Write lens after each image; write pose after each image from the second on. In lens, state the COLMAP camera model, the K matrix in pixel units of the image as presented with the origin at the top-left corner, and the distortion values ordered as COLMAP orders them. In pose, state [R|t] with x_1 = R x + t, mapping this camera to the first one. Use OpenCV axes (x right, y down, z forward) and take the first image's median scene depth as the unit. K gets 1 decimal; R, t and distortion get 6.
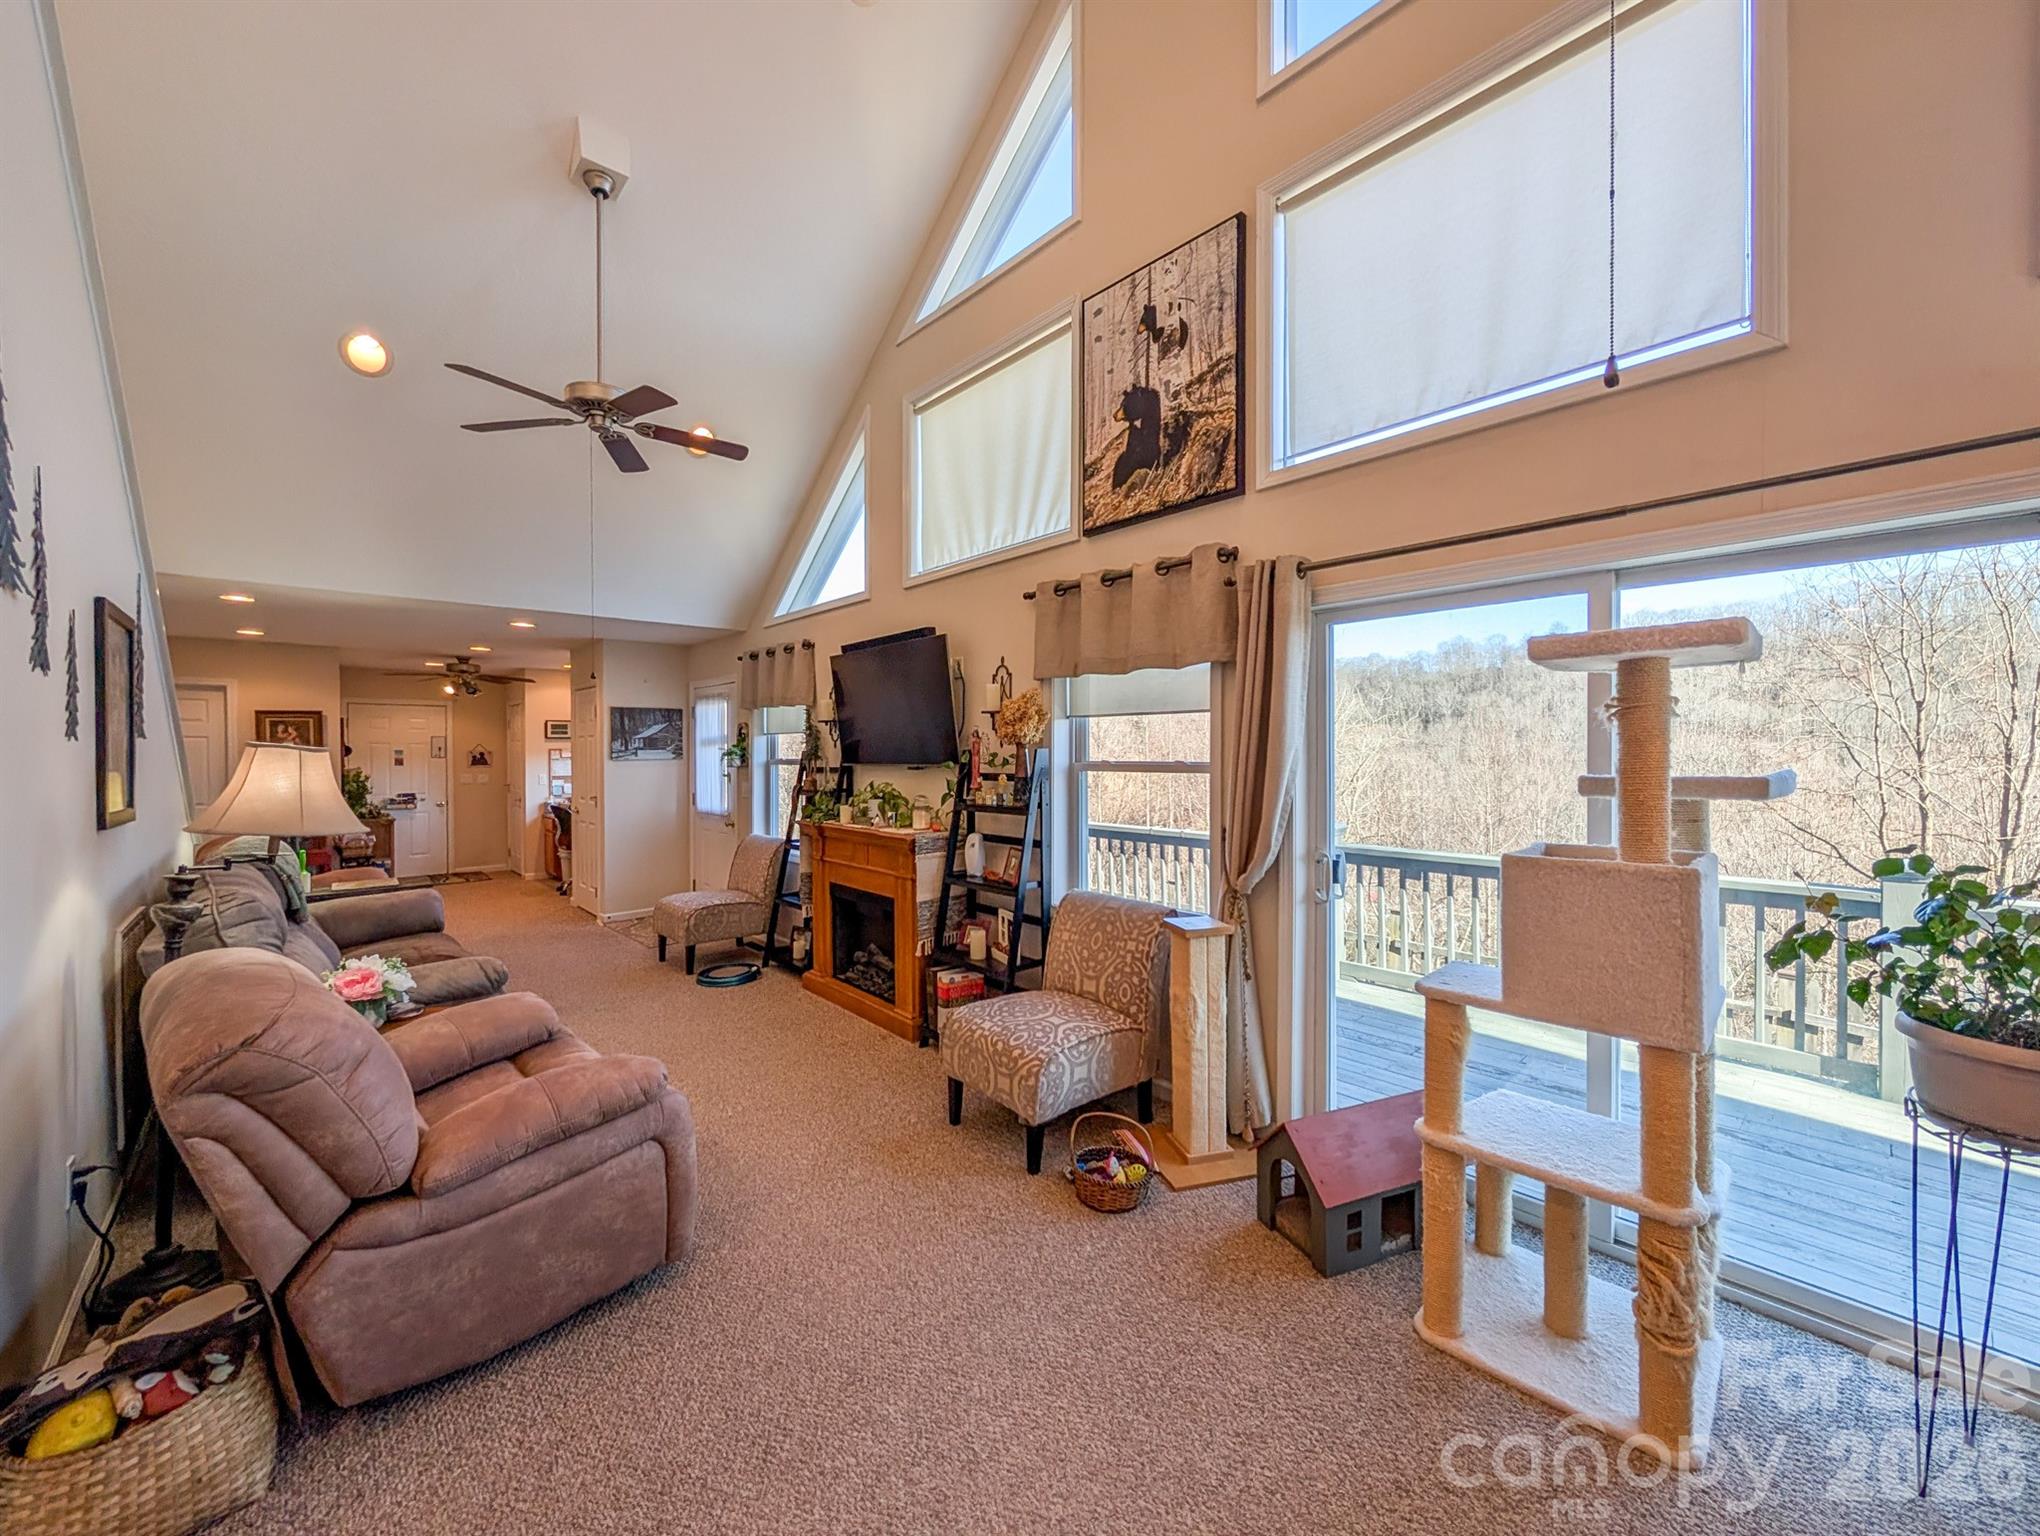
lens RADIAL K [[817.6, 0, 1029.6], [0, 817.6, 766.2], [0, 0, 1]] dist [-0.000868, -0.000032]
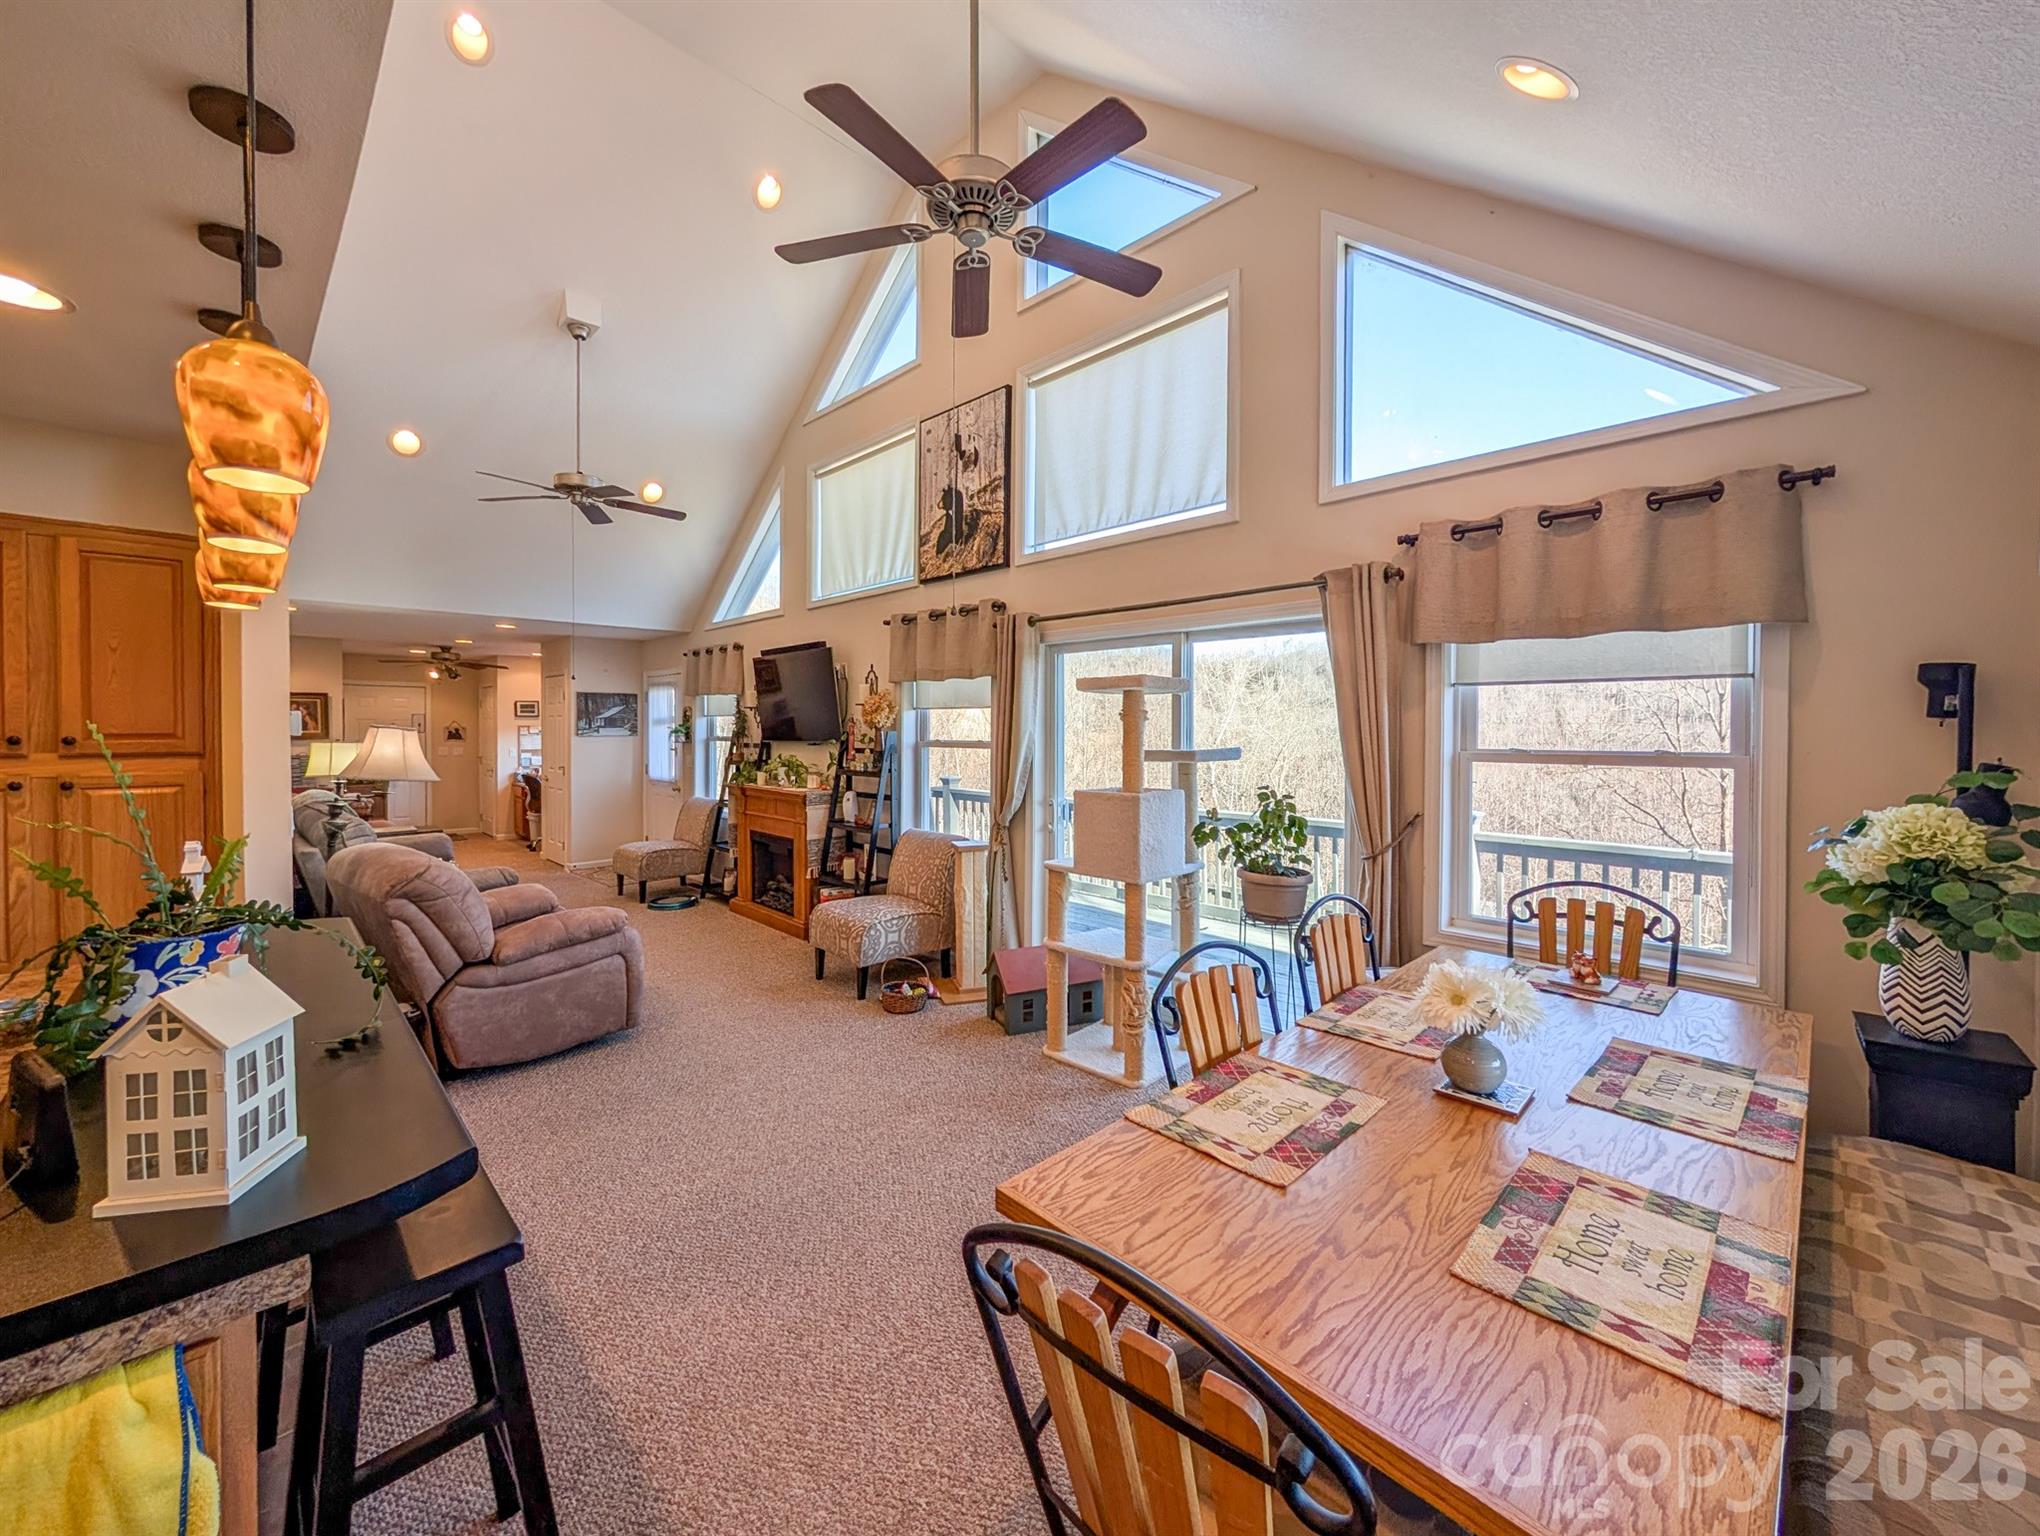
lens RADIAL K [[817.6, 0, 1024.7], [0, 817.6, 750.8], [0, 0, 1]] dist [-0.000868, -0.000032]
pose [[0.999139, 0.006810, 0.040933, 0.213600], [-0.007114, 0.999948, 0.007295, 0.001075], [-0.040881, -0.007580, 0.999135, -0.501714]]
